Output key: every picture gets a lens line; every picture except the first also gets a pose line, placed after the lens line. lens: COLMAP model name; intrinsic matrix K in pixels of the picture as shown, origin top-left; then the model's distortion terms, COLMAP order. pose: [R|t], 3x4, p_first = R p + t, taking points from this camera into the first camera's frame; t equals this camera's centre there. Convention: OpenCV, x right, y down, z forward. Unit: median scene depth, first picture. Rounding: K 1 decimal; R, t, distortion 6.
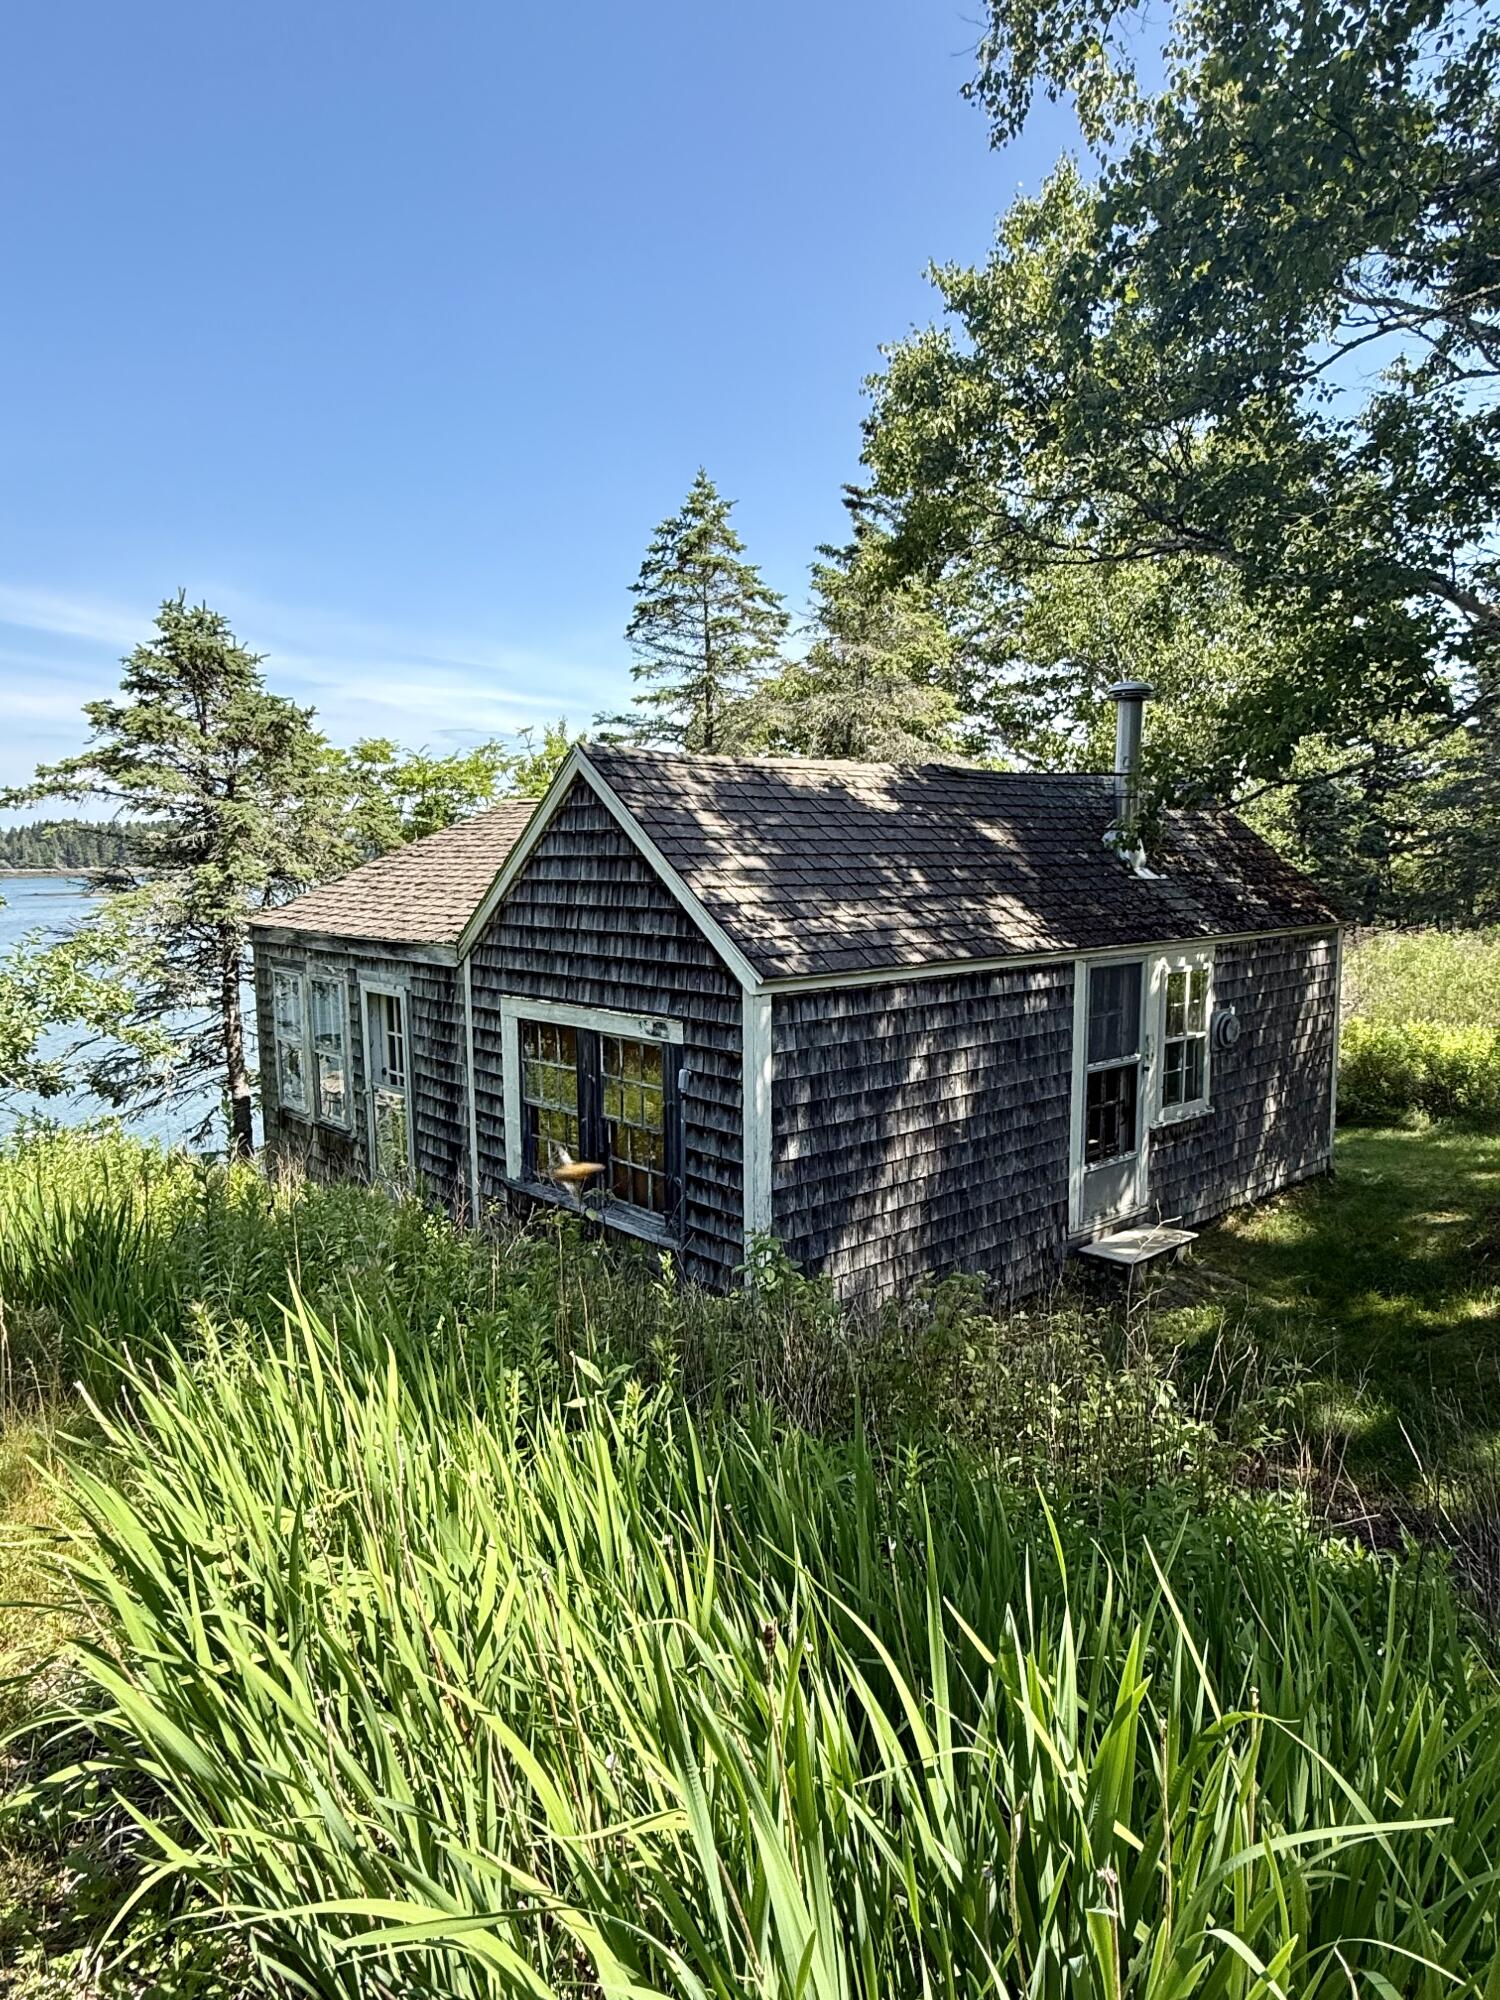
lens RADIAL K [[1215.4, 0, 751.7], [0, 1215.4, 1001.6], [0, 0, 1]] dist [-0.006684, 0.004020]
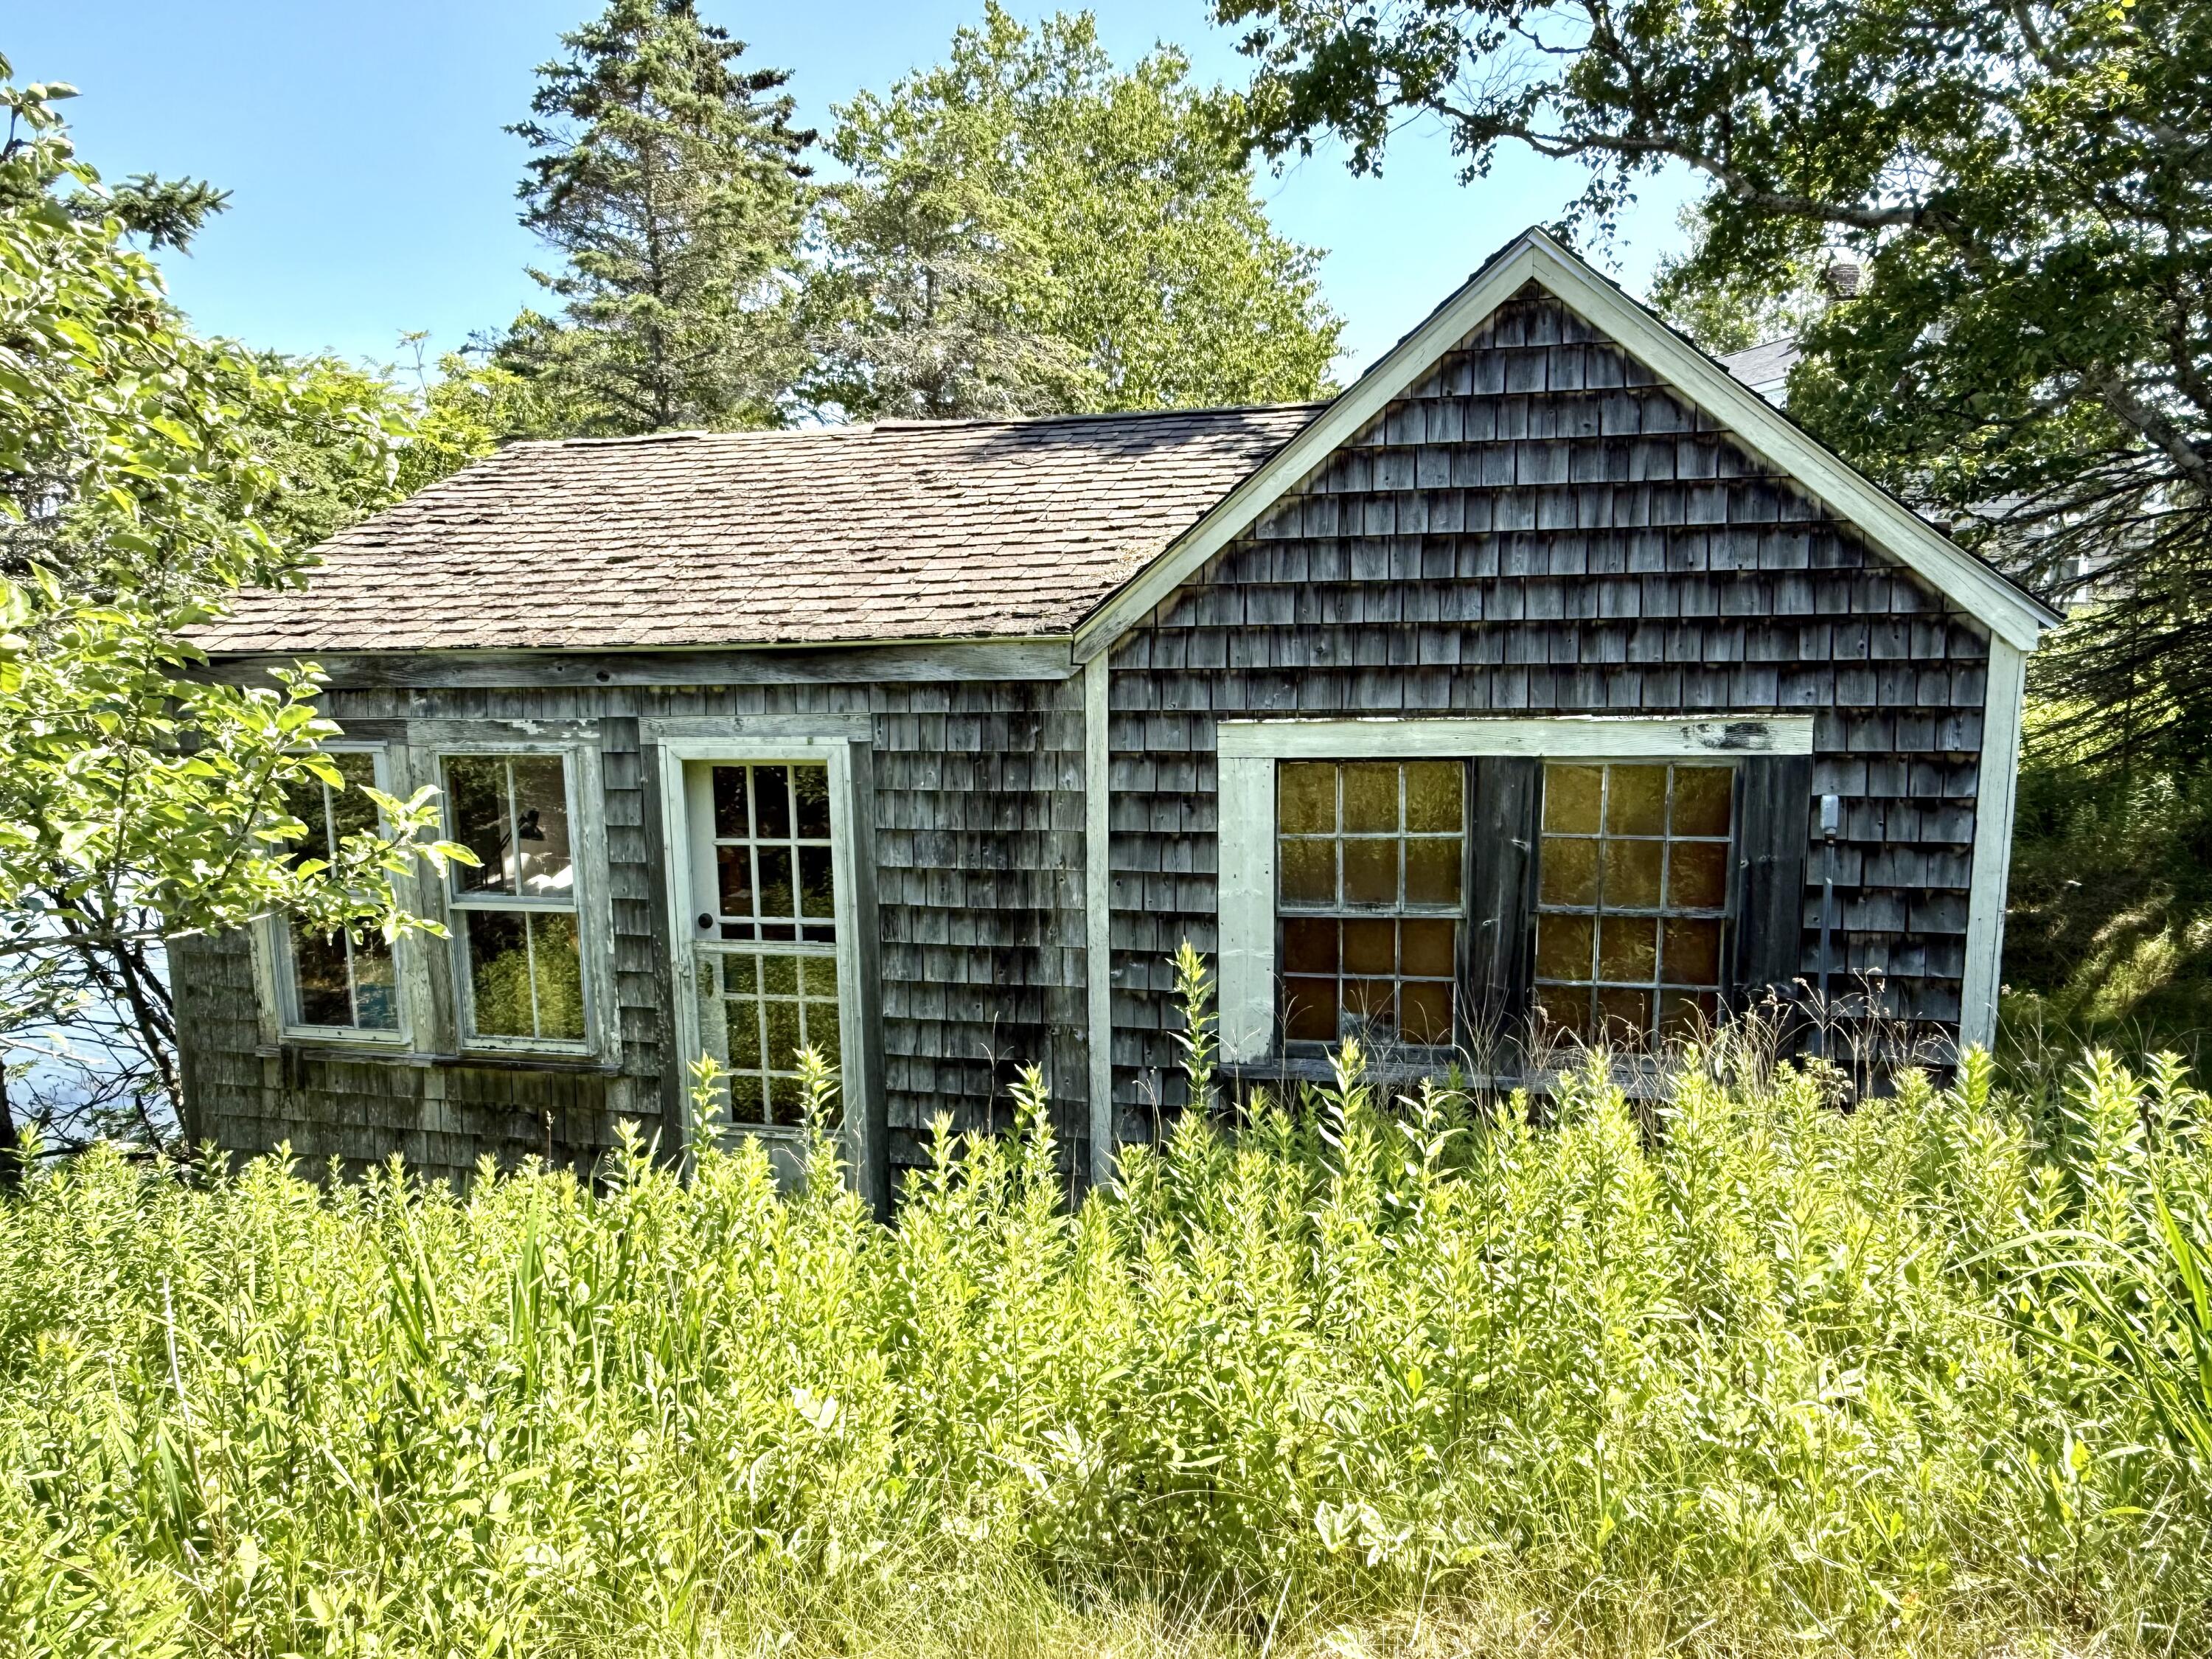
lens RADIAL K [[1408.1, 0, 1106.3], [0, 1408.1, 827.8], [0, 0, 1]] dist [0.003332, 0.000181]
pose [[0.819449, -0.090998, 0.565882, -0.623952], [0.082924, 0.995751, 0.040043, 0.013095], [-0.567122, 0.014112, 0.823513, 0.545018]]
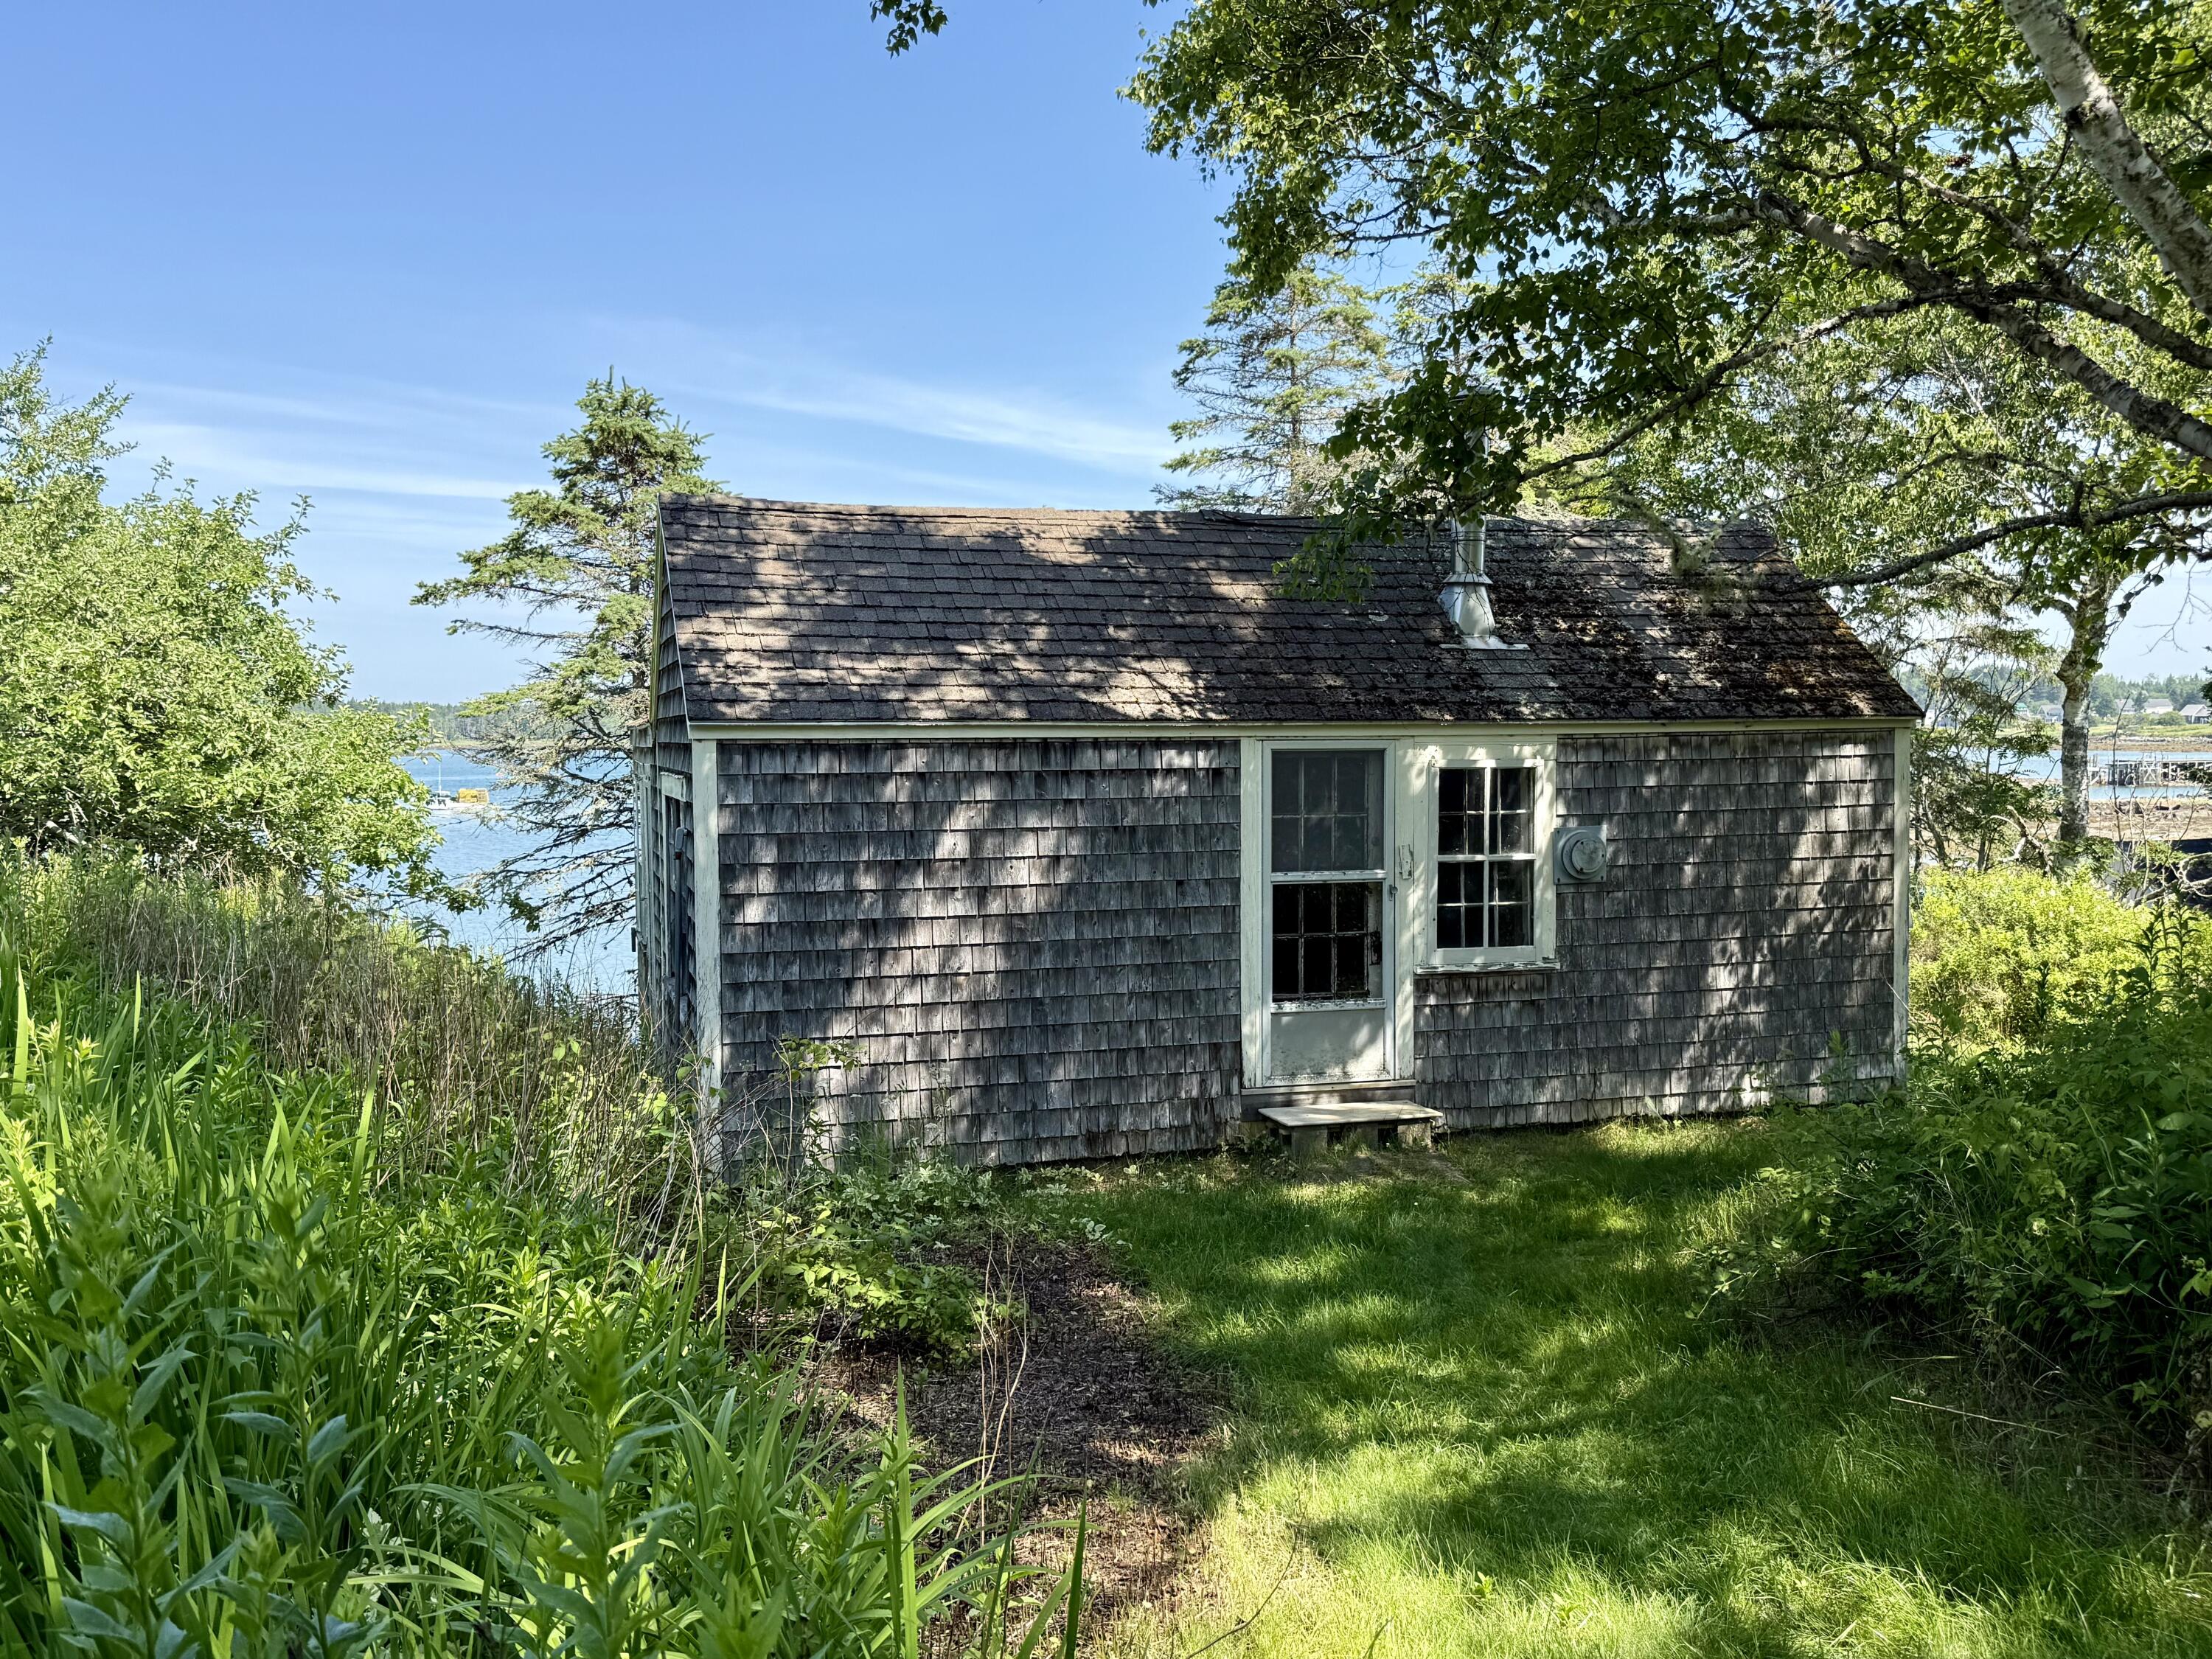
lens RADIAL K [[1819.4, 0, 1103.1], [0, 1819.4, 839.1], [0, 0, 1]] dist [0.092517, -0.050784]
pose [[0.907806, 0.027218, -0.418506, 0.714299], [-0.053075, 0.997325, -0.050267, 0.102215], [0.416018, 0.067845, 0.906822, -0.127578]]
